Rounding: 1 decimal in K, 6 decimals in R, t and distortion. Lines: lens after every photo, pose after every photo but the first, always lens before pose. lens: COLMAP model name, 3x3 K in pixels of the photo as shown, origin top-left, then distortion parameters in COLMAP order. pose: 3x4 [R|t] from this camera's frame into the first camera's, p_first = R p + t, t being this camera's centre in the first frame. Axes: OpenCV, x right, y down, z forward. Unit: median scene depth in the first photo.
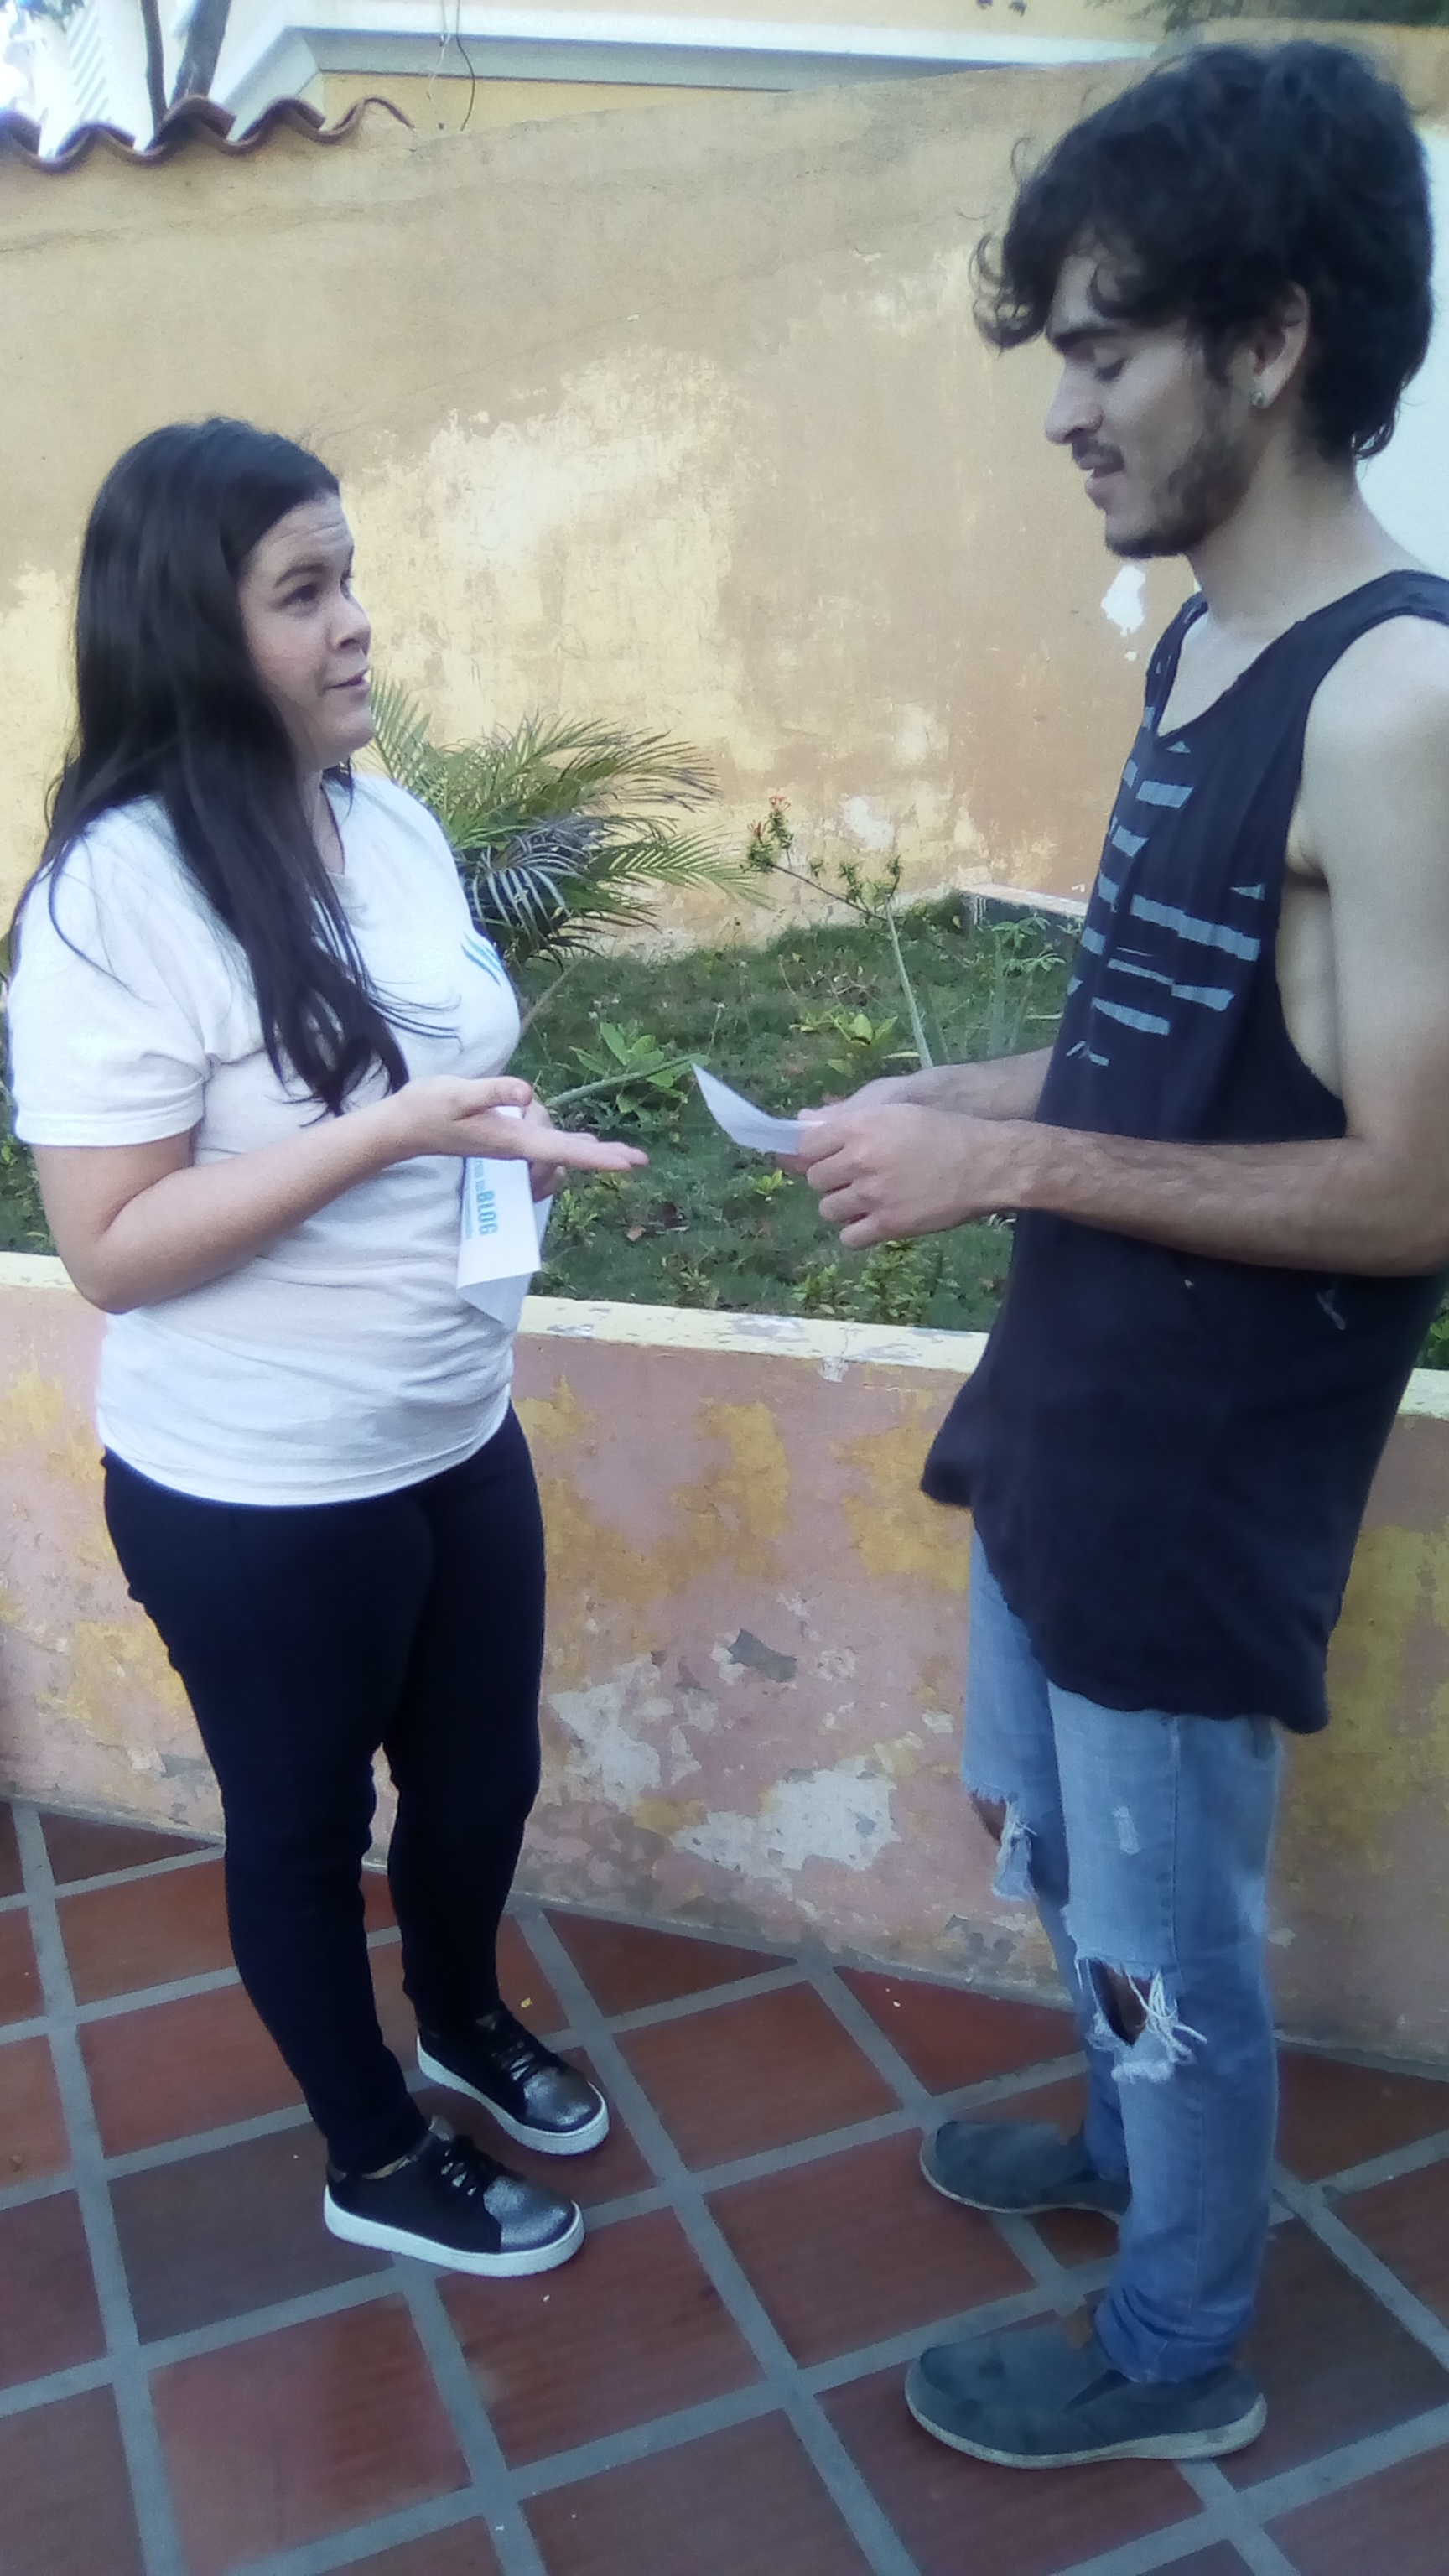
lens RADIAL K [[2042.7, 0, 729.4], [0, 2042.7, 1289.7], [0, 0, 1]] dist [-0.046096, 0.022117]
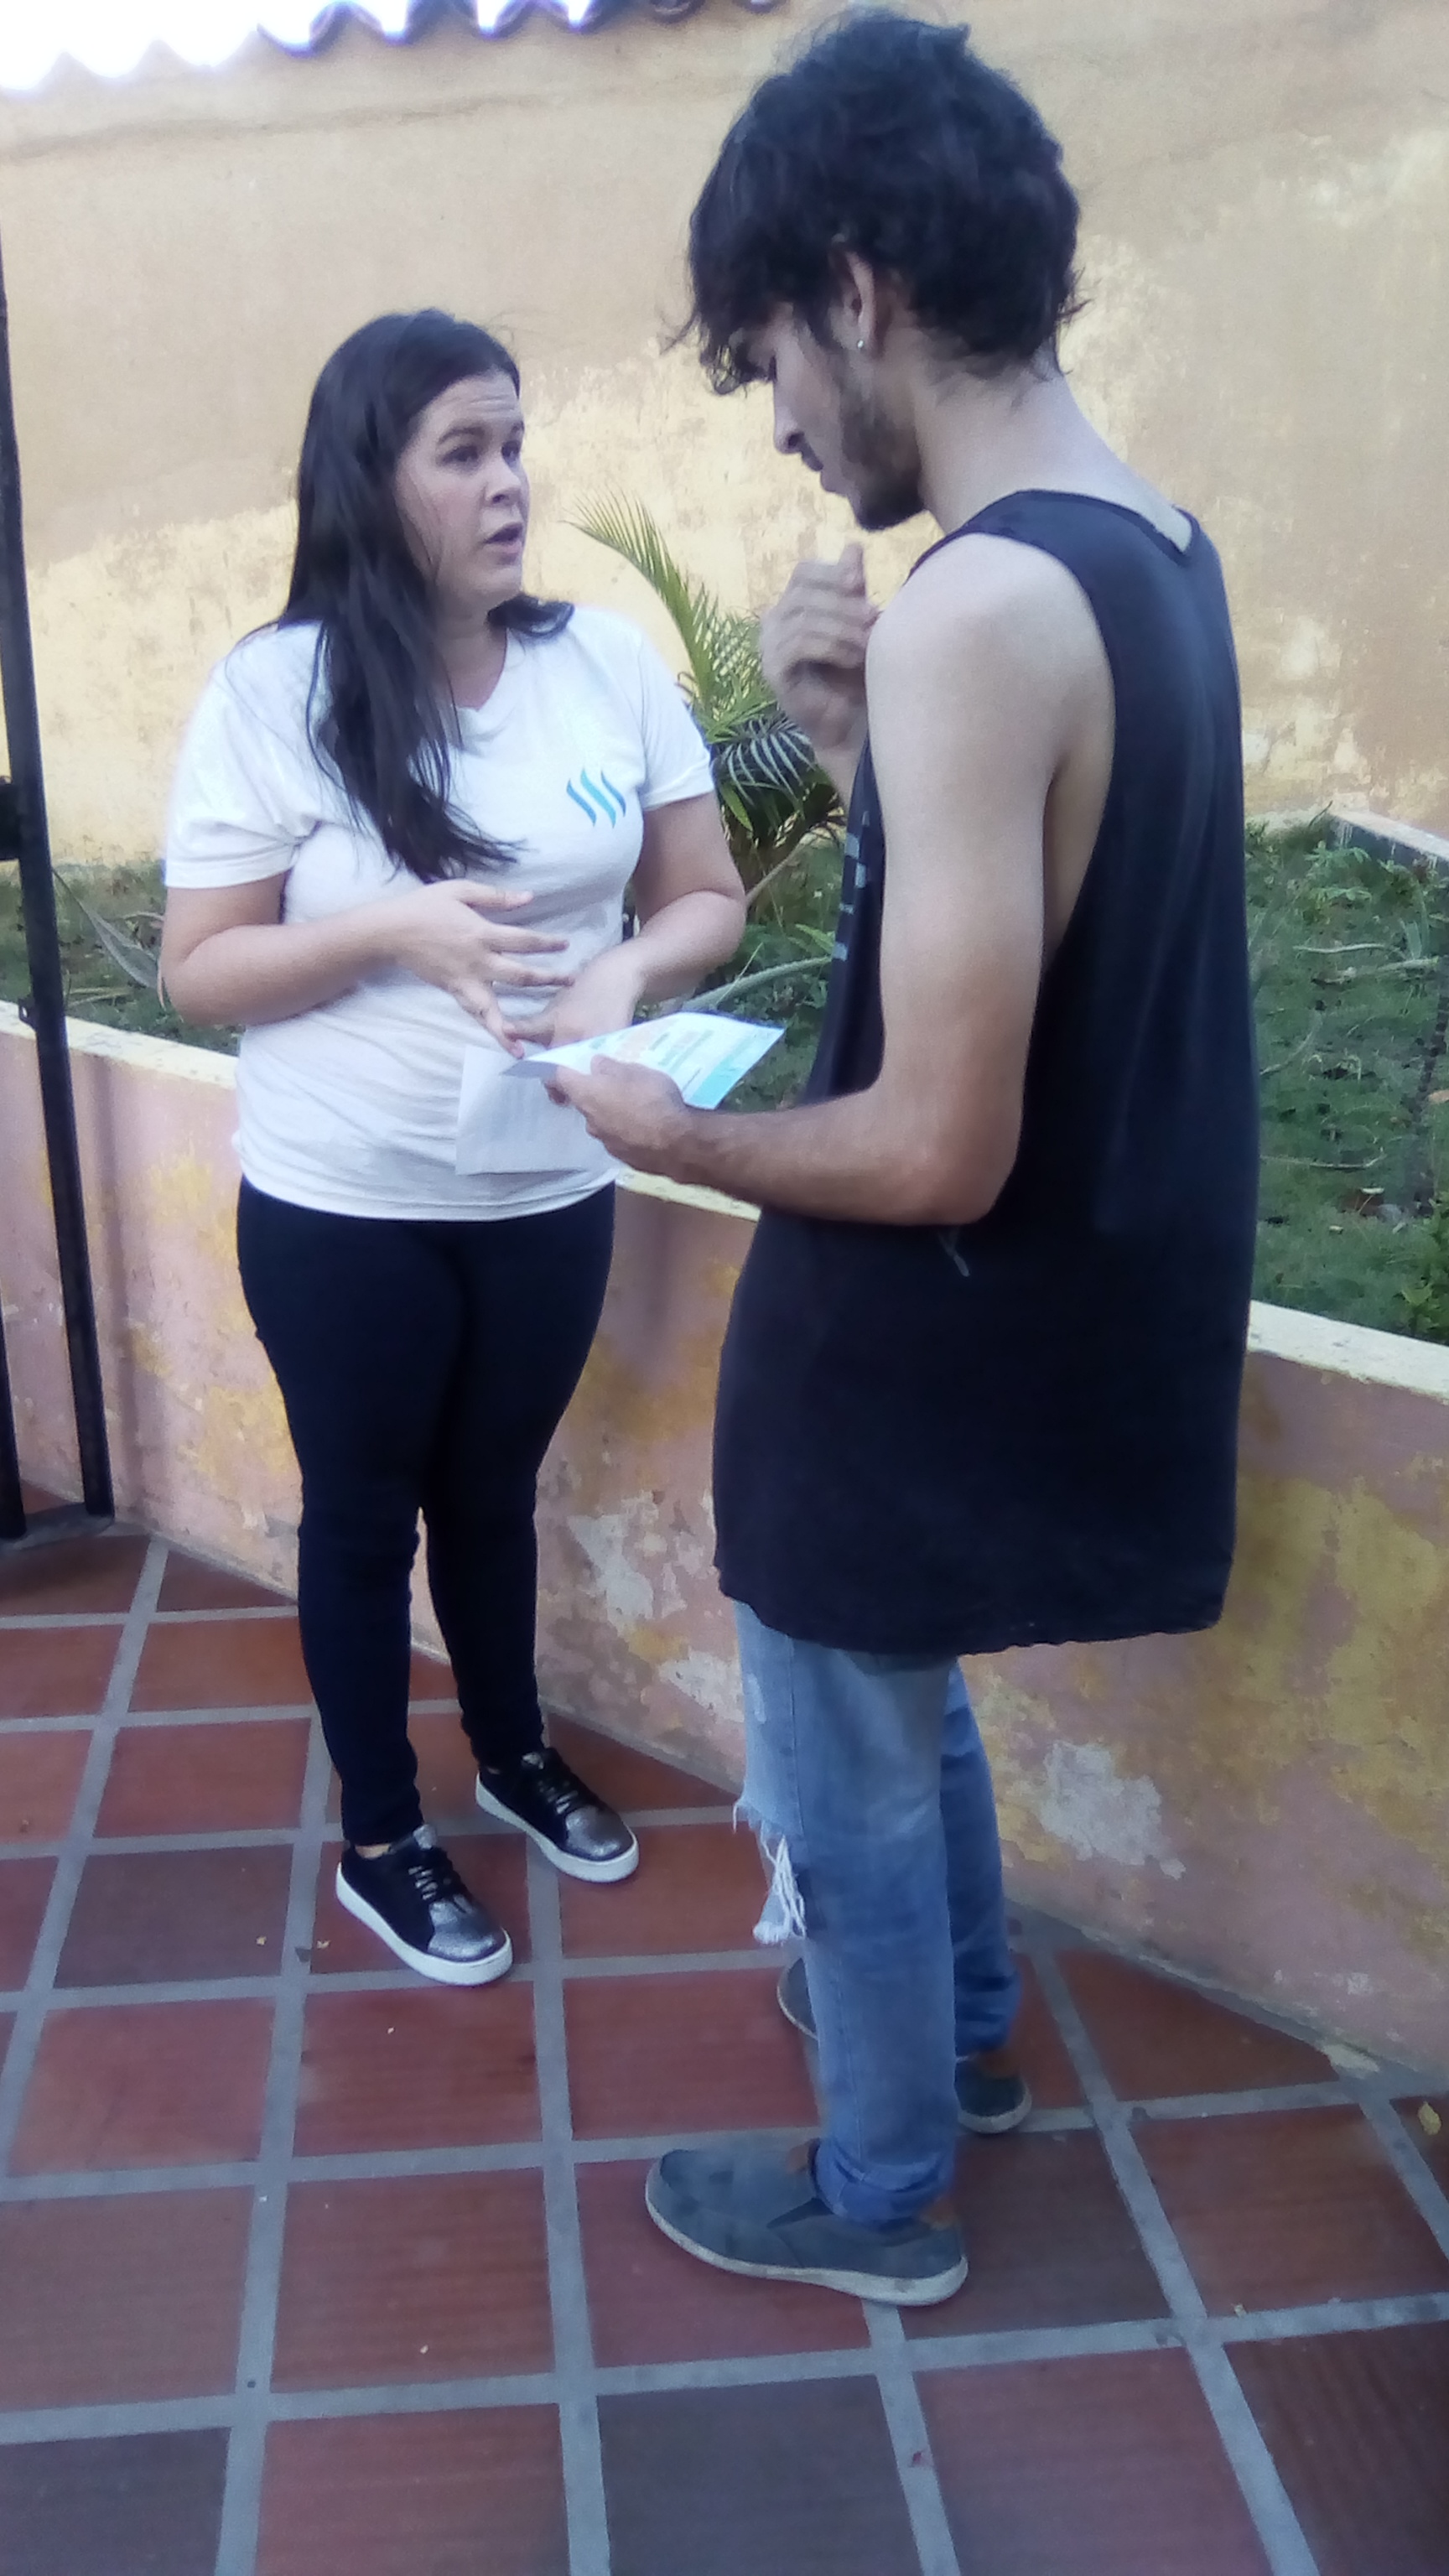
lens RADIAL K [[2042.7, 0, 712.1], [0, 2042.7, 1283.1], [0, 0, 1]] dist [-0.046096, 0.022117]
pose [[0.963389, 0.147757, -0.223716, 0.204973], [-0.136032, 0.988434, 0.067034, -0.004597], [0.231034, -0.034148, 0.972346, -0.022316]]
